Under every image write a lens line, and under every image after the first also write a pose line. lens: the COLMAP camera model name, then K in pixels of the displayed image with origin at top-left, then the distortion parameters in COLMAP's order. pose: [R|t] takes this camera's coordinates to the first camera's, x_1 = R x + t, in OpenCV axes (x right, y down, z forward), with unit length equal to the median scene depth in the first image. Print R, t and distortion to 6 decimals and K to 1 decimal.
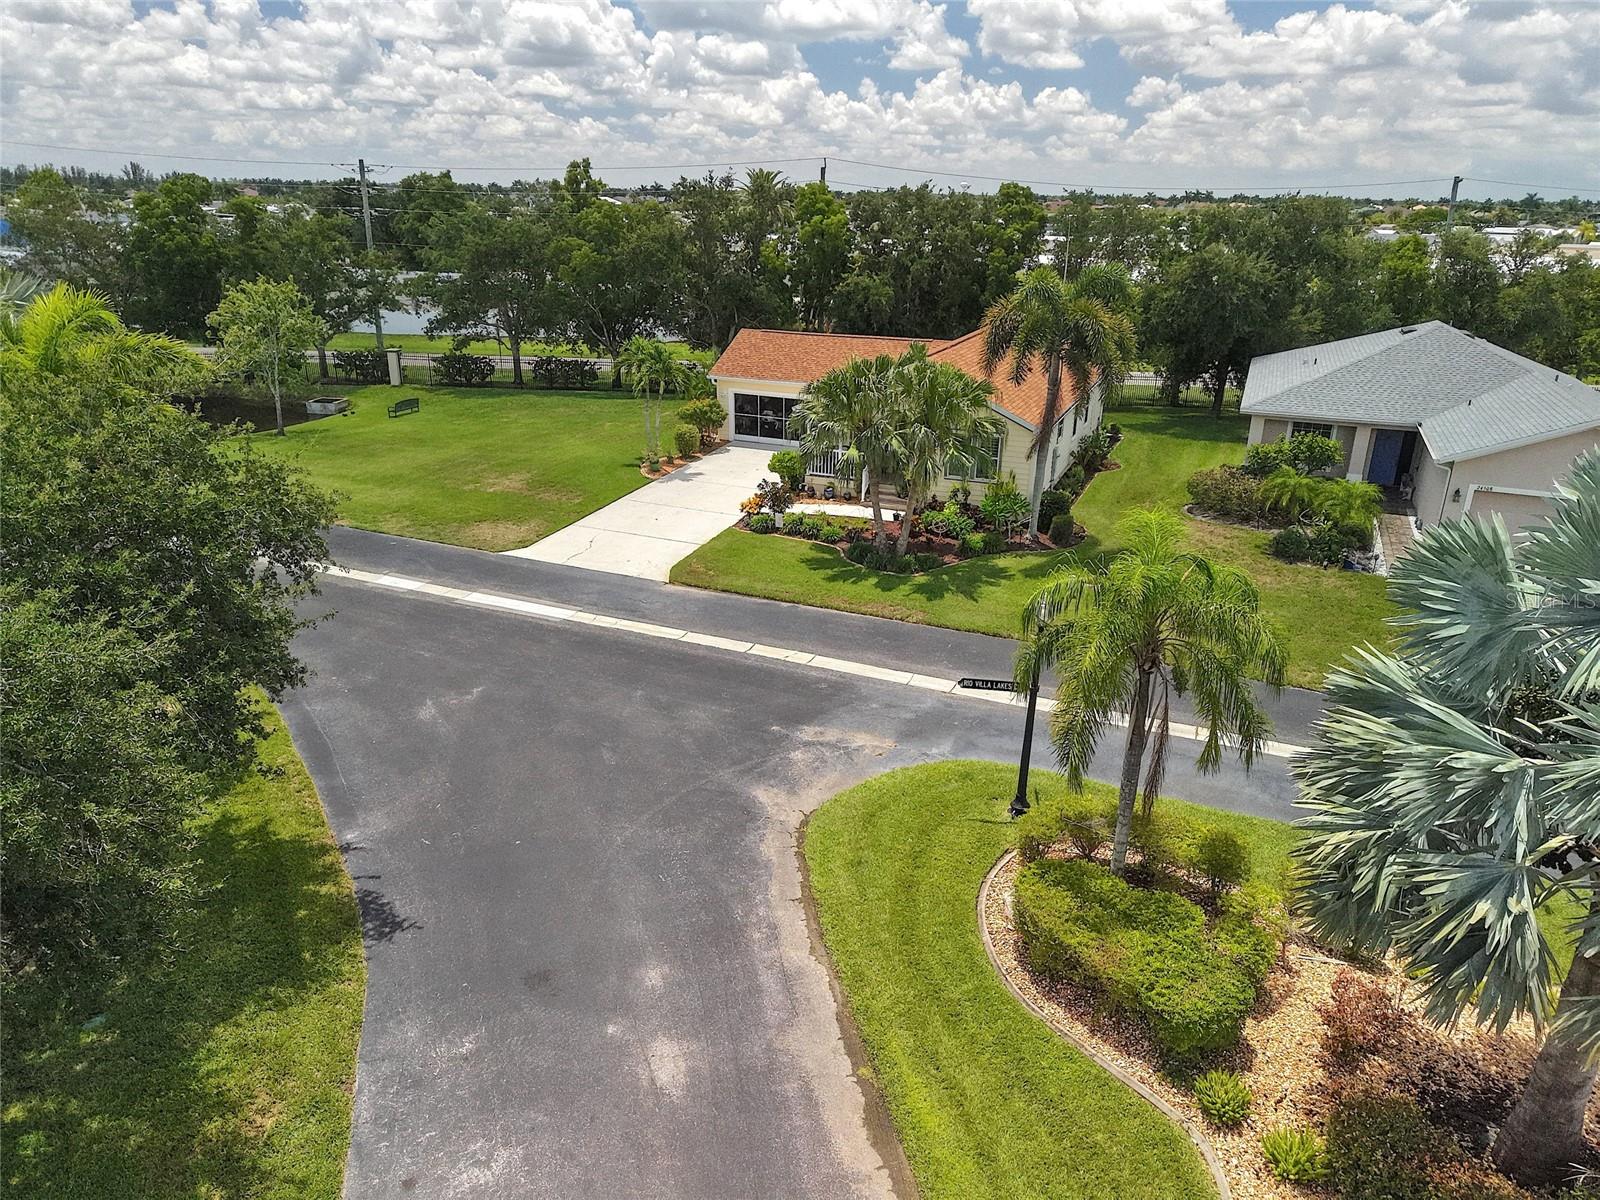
lens RADIAL K [[1076.8, 0, 803.1], [0, 1076.8, 595.8], [0, 0, 1]] dist [0.022051, -0.019163]
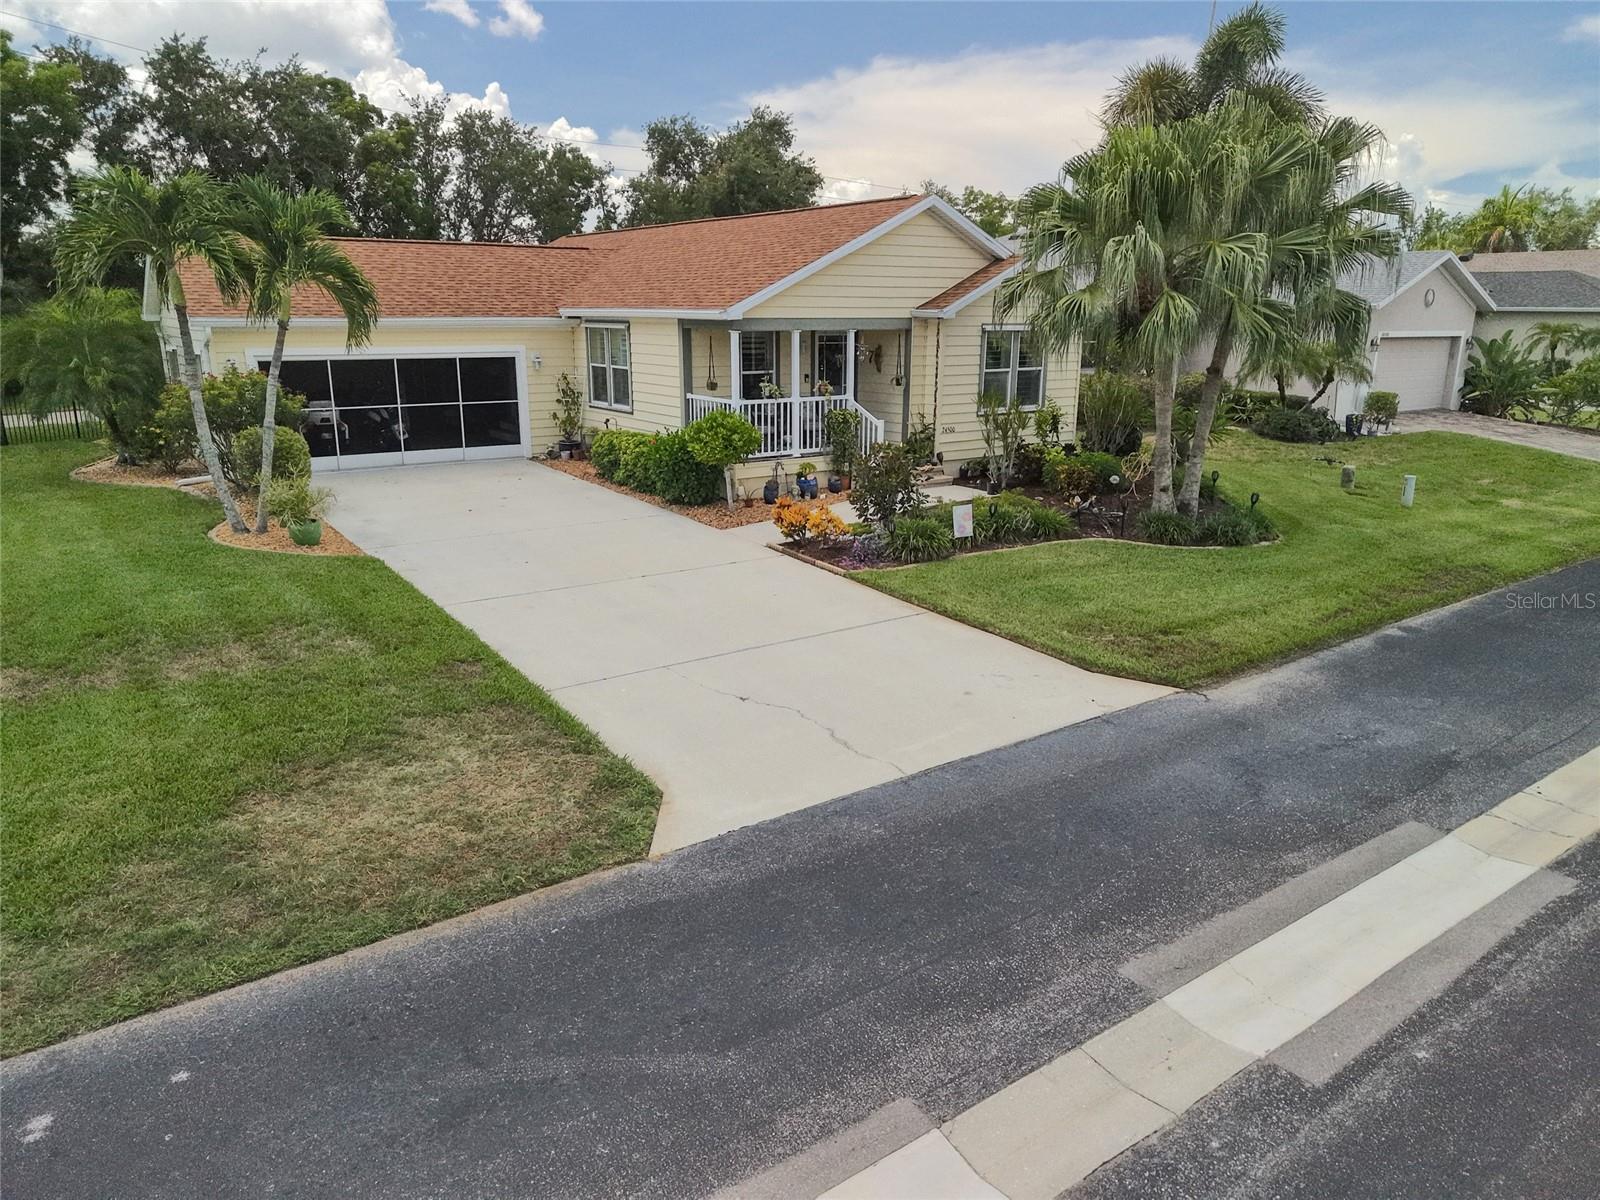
lens RADIAL K [[1076.8, 0, 803.1], [0, 1076.8, 595.8], [0, 0, 1]] dist [0.022051, -0.019163]
pose [[0.508768, -0.230057, 0.829596, -0.493862], [0.298453, 0.951007, 0.080694, -0.110965], [-0.807516, 0.206541, 0.552503, 0.945871]]
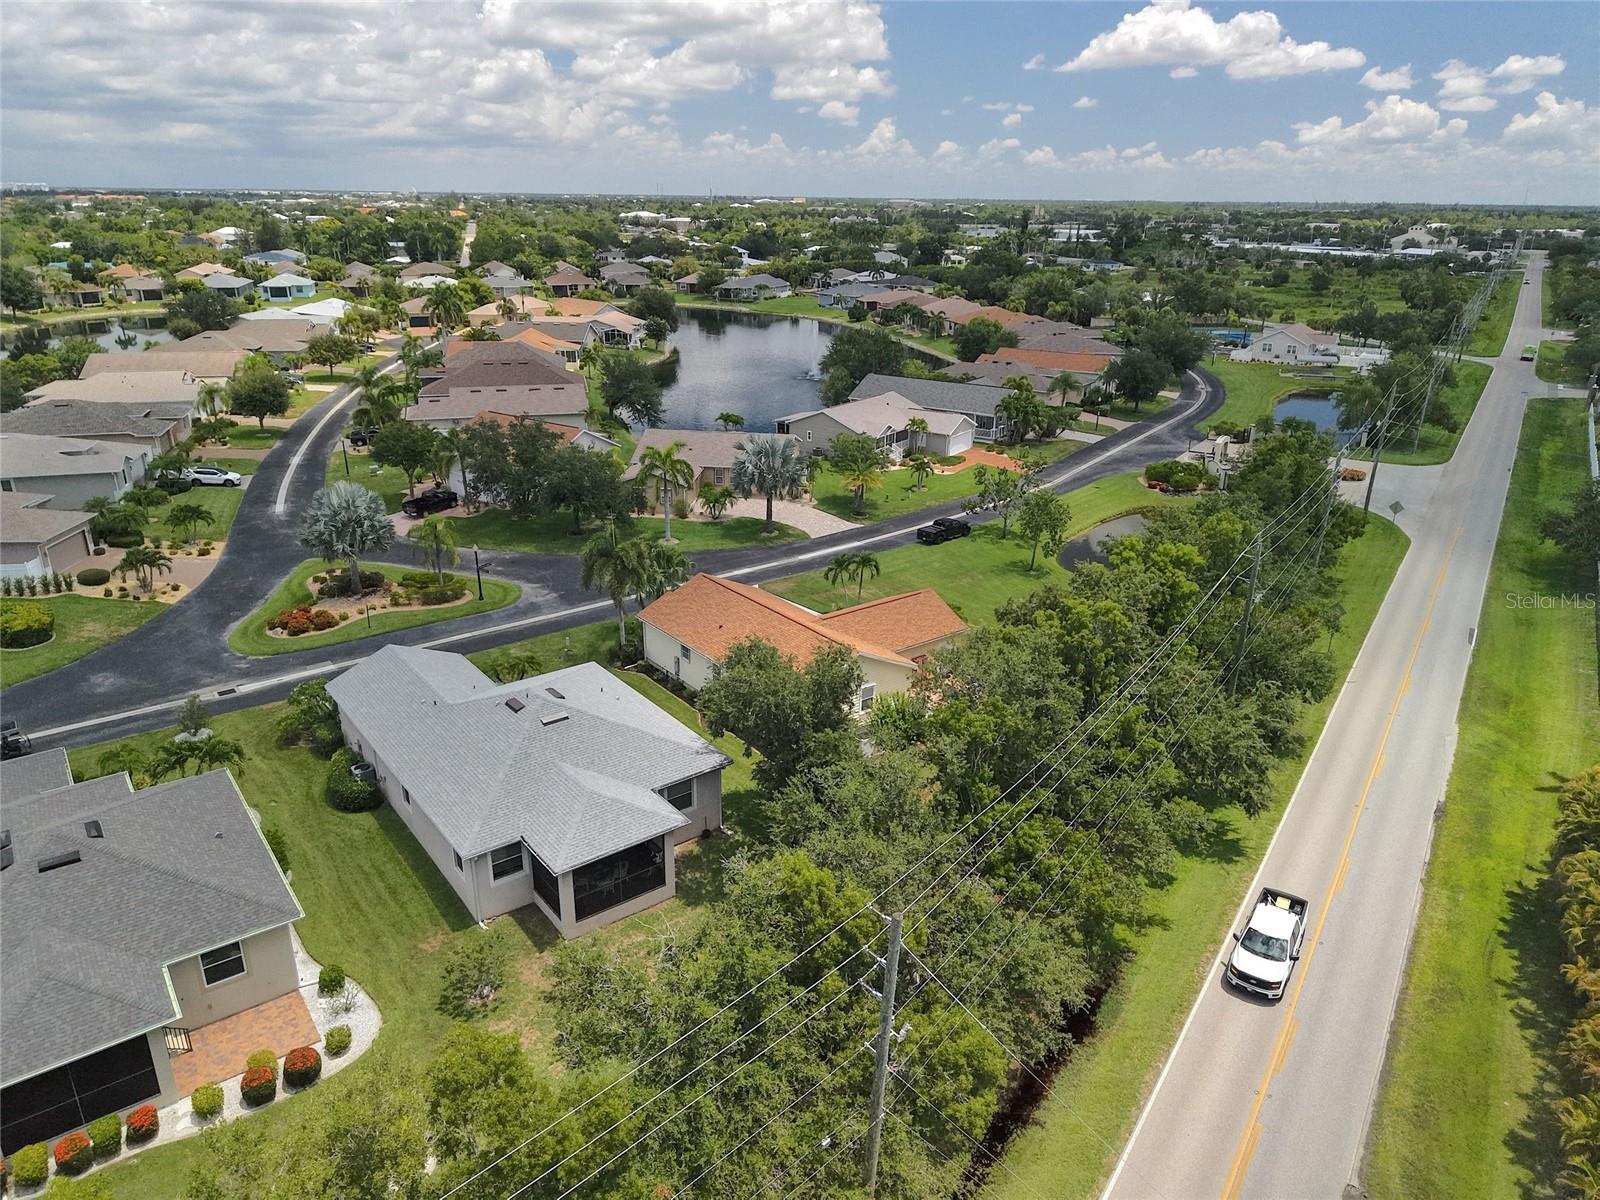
lens RADIAL K [[1074.6, 0, 800.4], [0, 1074.6, 584.5], [0, 0, 1]] dist [0.024615, -0.021030]
pose [[-0.496775, 0.276330, -0.822713, 1.867374], [-0.318871, 0.823541, 0.469150, -1.359591], [0.807178, 0.495401, -0.321001, 2.085411]]
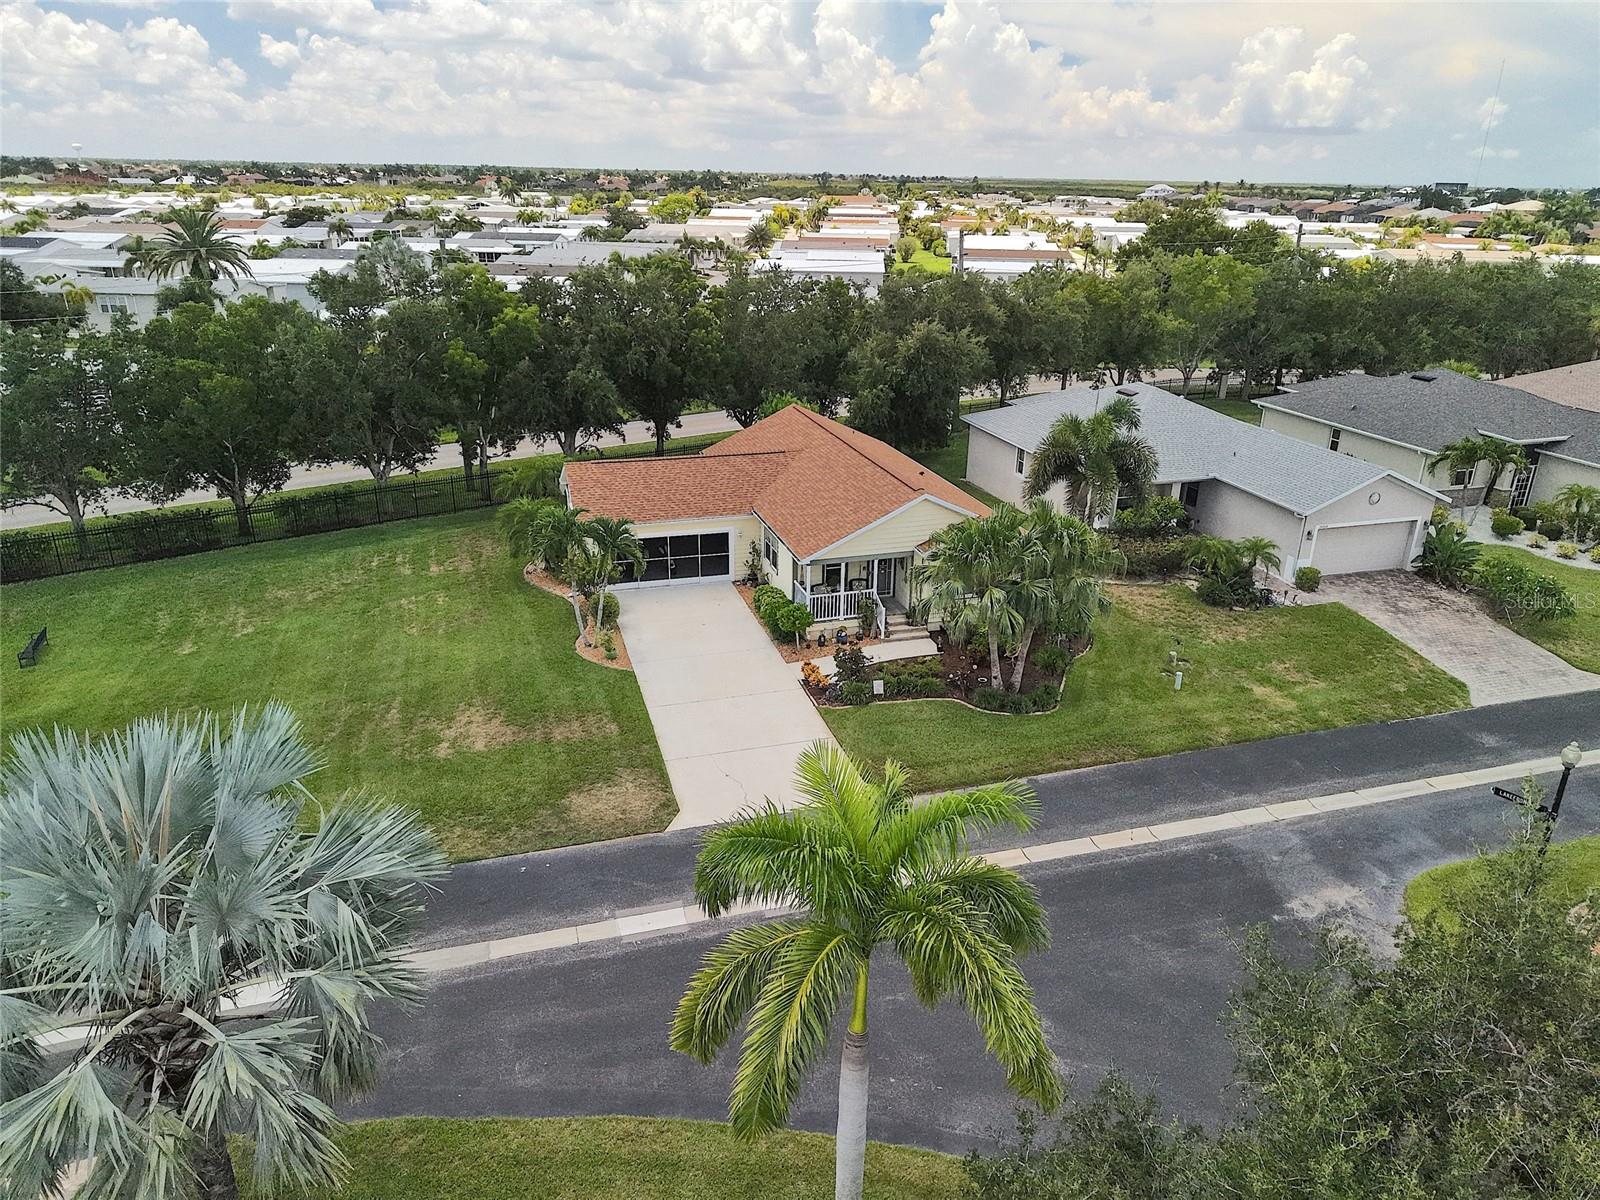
lens RADIAL K [[1077.2, 0, 804.6], [0, 1077.2, 601.6], [0, 0, 1]] dist [0.003527, 0.000932]
pose [[0.764022, -0.240973, 0.598500, -0.725434], [0.219095, 0.969412, 0.110625, -0.306979], [-0.606851, 0.046608, 0.793448, 0.322687]]
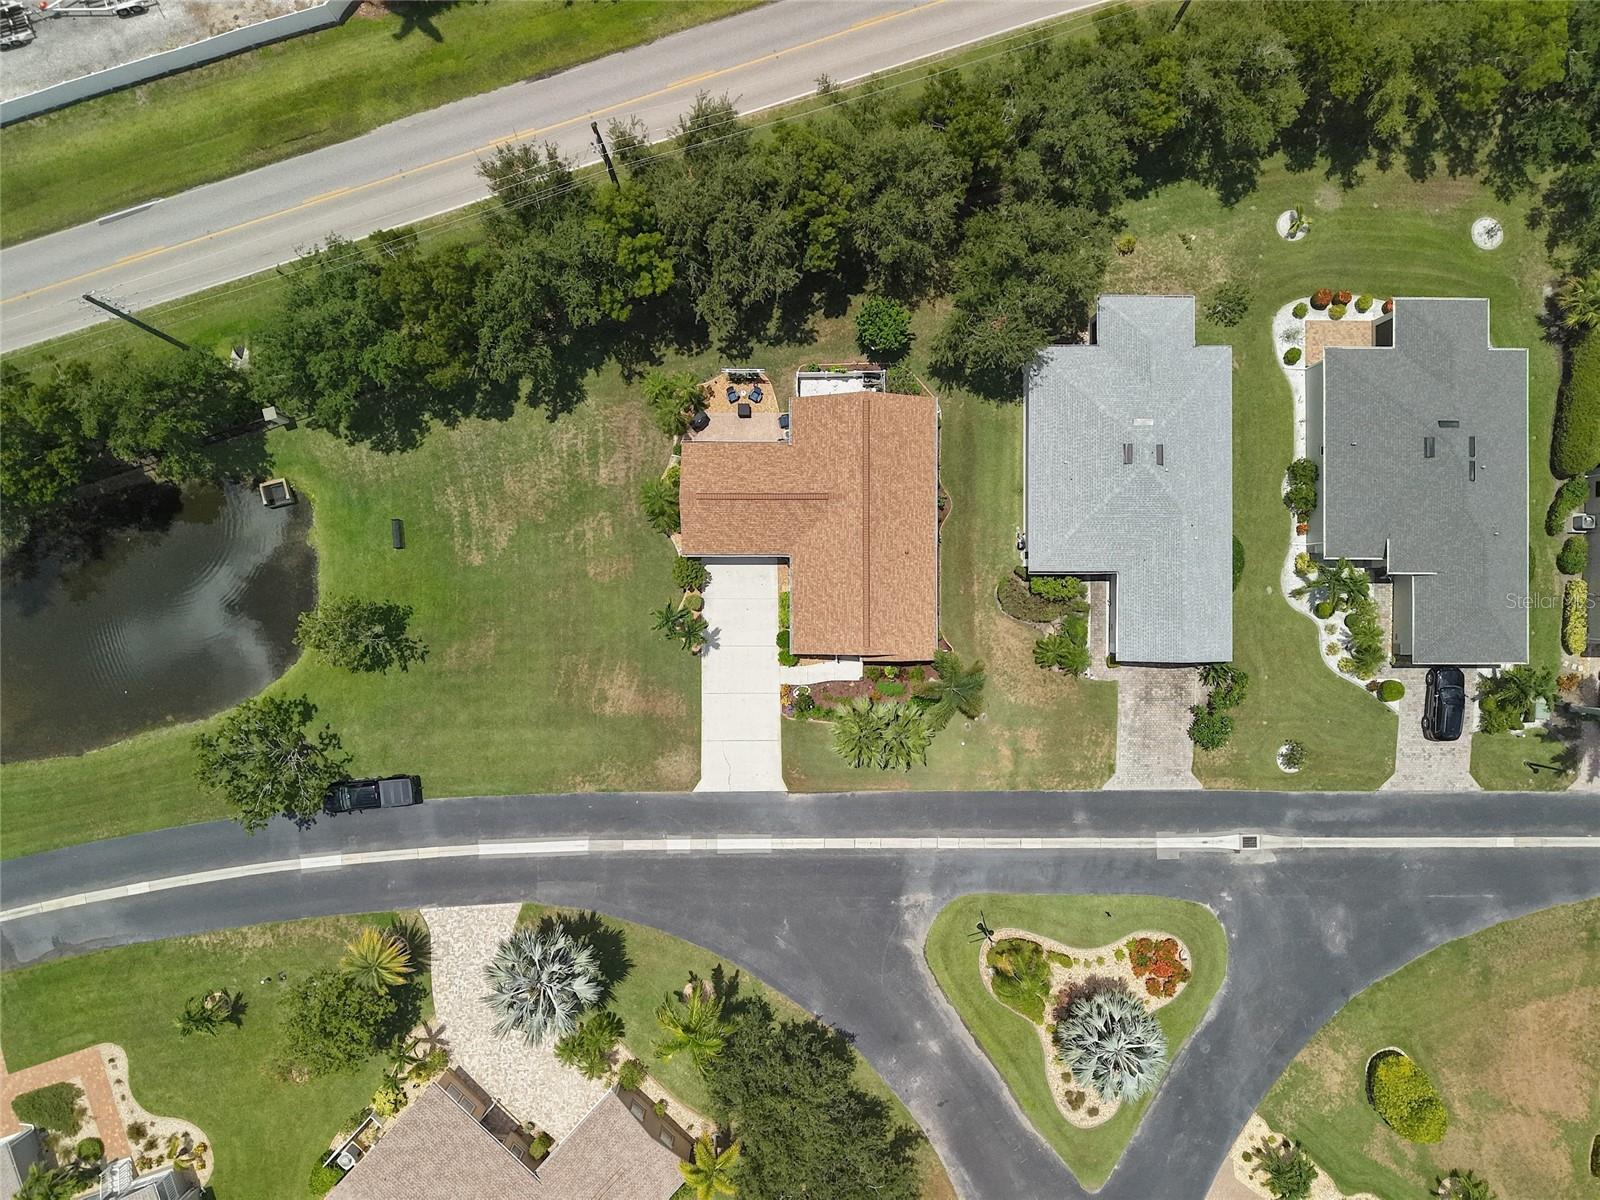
lens RADIAL K [[1076.8, 0, 803.1], [0, 1076.8, 595.8], [0, 0, 1]] dist [0.022051, -0.019163]
pose [[0.920711, -0.390011, 0.013506, 0.028050], [0.122703, 0.322176, 0.938694, -2.296742], [-0.370452, -0.862609, 0.344487, 0.607558]]
